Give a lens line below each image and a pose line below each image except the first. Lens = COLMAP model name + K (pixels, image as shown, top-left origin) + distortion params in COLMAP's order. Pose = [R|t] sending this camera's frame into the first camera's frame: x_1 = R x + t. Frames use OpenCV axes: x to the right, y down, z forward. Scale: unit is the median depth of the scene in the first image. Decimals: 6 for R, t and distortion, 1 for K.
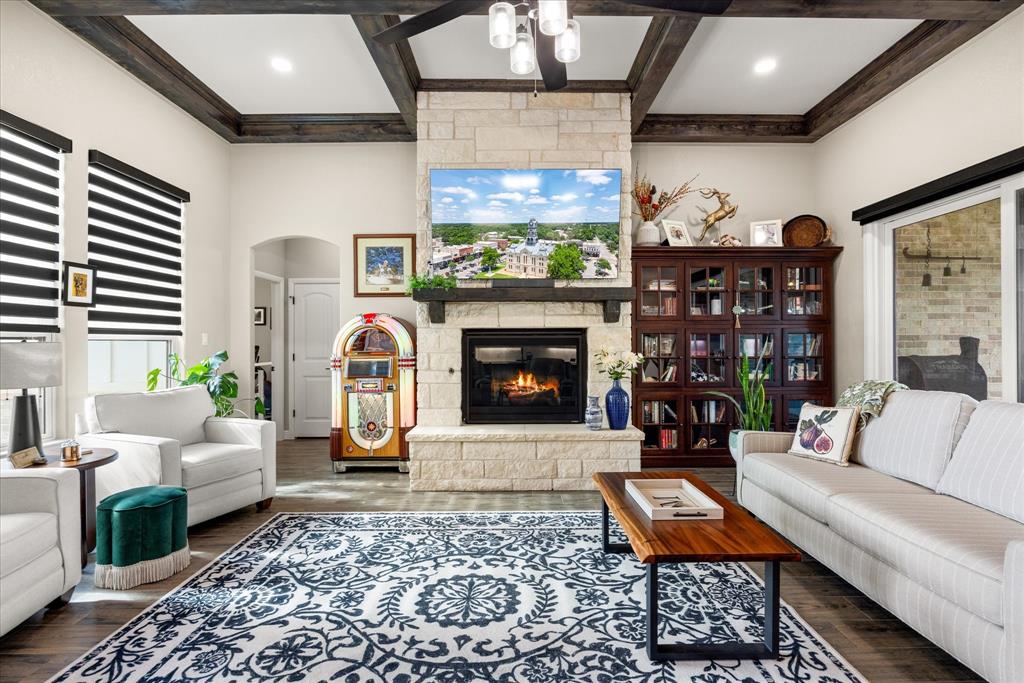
lens RADIAL K [[458.8, 0, 514.6], [0, 458.8, 341.9], [0, 0, 1]] dist [-0.015593, 0.000492]
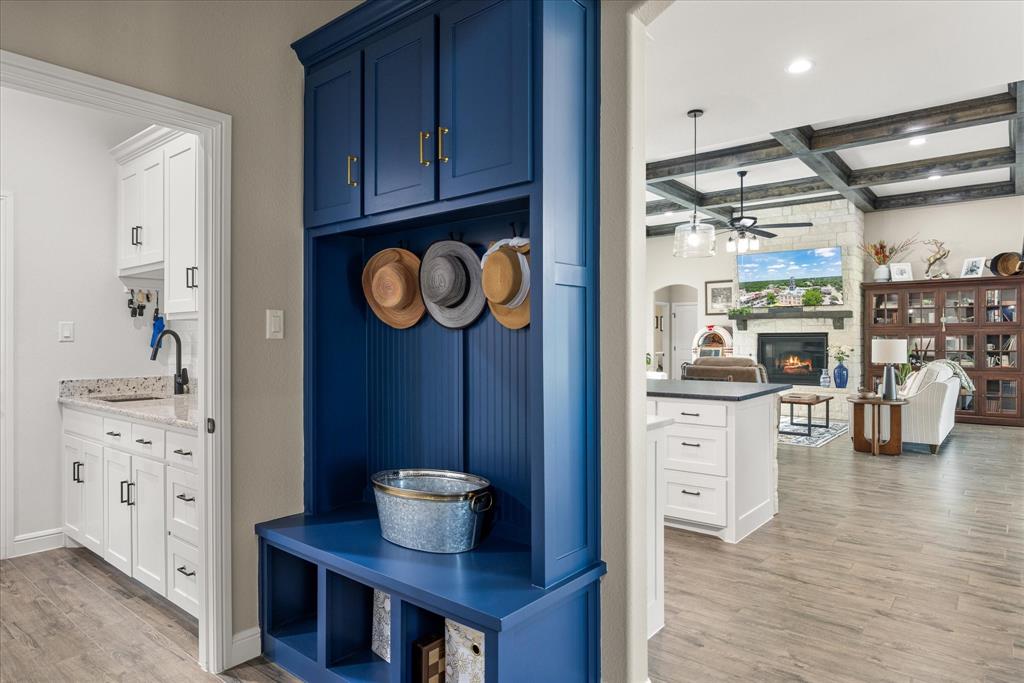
lens RADIAL K [[623.9, 0, 509.3], [0, 623.9, 336.2], [0, 0, 1]] dist [-0.005709, 0.001509]
pose [[0.775064, 0.002505, -0.631877, 0.766042], [0.006580, 0.999906, 0.012036, -0.054933], [0.631848, -0.013487, 0.774975, -1.782689]]
